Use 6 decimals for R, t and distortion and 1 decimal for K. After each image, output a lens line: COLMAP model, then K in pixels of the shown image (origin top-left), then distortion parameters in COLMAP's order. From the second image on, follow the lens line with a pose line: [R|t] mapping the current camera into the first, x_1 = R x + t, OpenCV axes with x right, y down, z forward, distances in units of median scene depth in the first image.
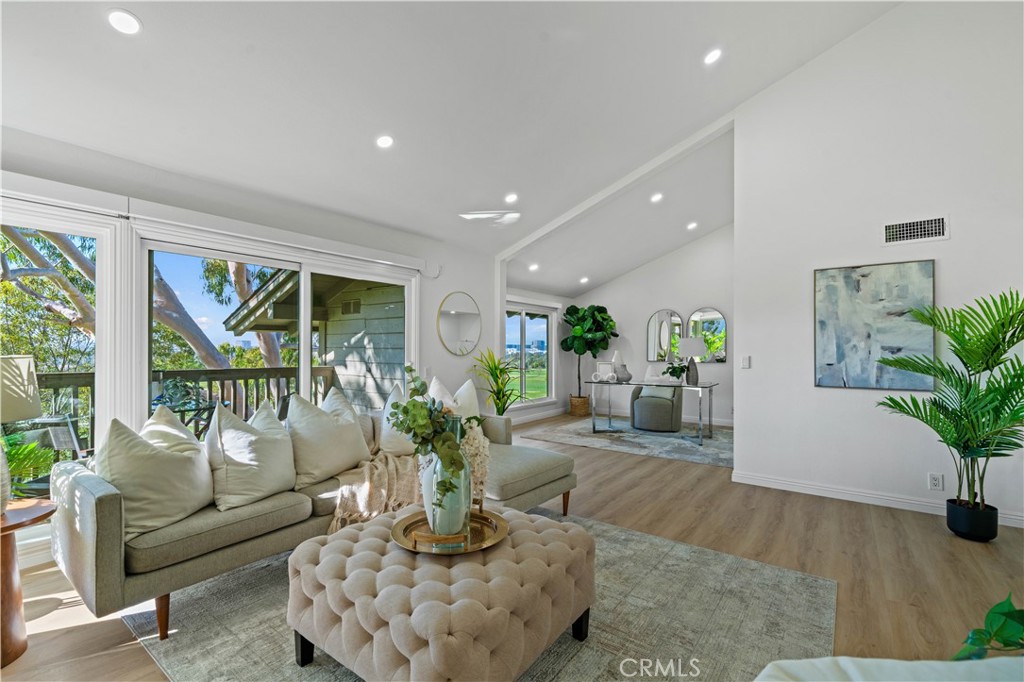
lens RADIAL K [[448.9, 0, 512.0], [0, 448.9, 341.0], [0, 0, 1]] dist [0.000020, -0.000003]
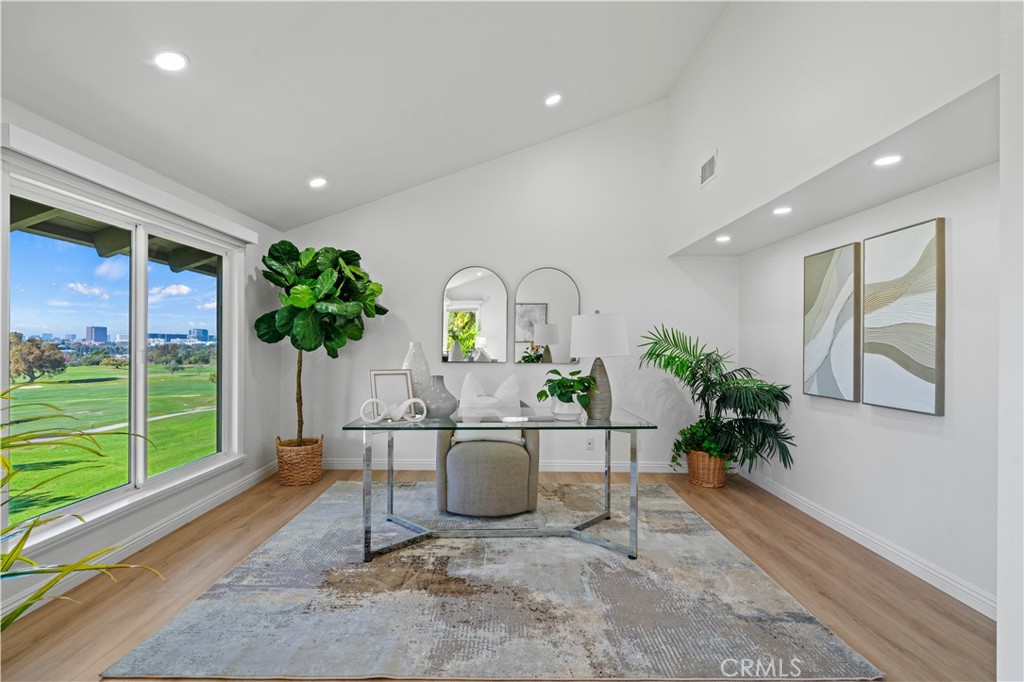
lens RADIAL K [[467.2, 0, 512.0], [0, 467.2, 341.0], [0, 0, 1]] dist [0.000023, 0.000168]
pose [[0.796403, 0.007691, 0.604718, 0.033287], [-0.018525, 0.999760, 0.011682, 0.011579], [-0.604483, -0.020506, 0.796354, 0.490510]]
